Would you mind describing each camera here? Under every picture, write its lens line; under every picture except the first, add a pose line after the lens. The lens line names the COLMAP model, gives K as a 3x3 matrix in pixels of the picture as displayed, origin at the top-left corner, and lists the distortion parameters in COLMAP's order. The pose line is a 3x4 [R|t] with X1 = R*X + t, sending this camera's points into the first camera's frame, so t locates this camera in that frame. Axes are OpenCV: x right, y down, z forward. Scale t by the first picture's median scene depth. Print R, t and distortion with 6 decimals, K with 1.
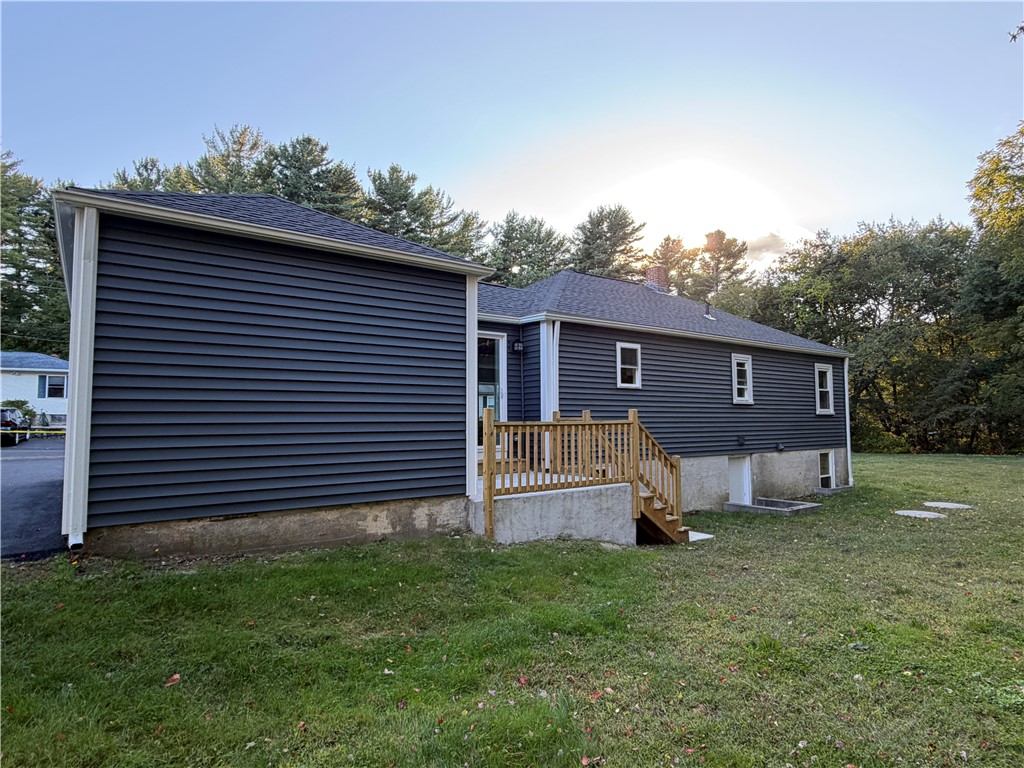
lens RADIAL K [[582.7, 0, 512.0], [0, 582.7, 384.0], [0, 0, 1]] dist [0.000089, 0.000091]
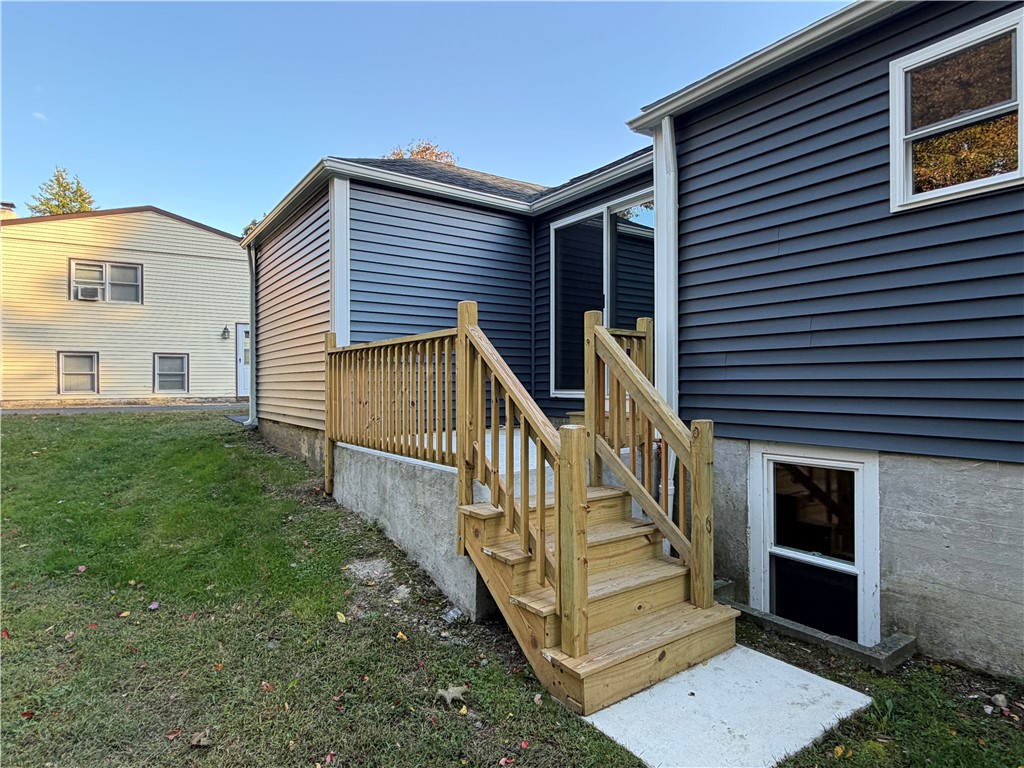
lens RADIAL K [[582.7, 0, 512.0], [0, 582.7, 384.0], [0, 0, 1]] dist [0.000089, 0.000091]
pose [[-0.019122, 0.007290, -0.999791, 0.488558], [0.064363, 0.997908, 0.006045, 0.080925], [0.997743, -0.064234, -0.019551, 0.798968]]
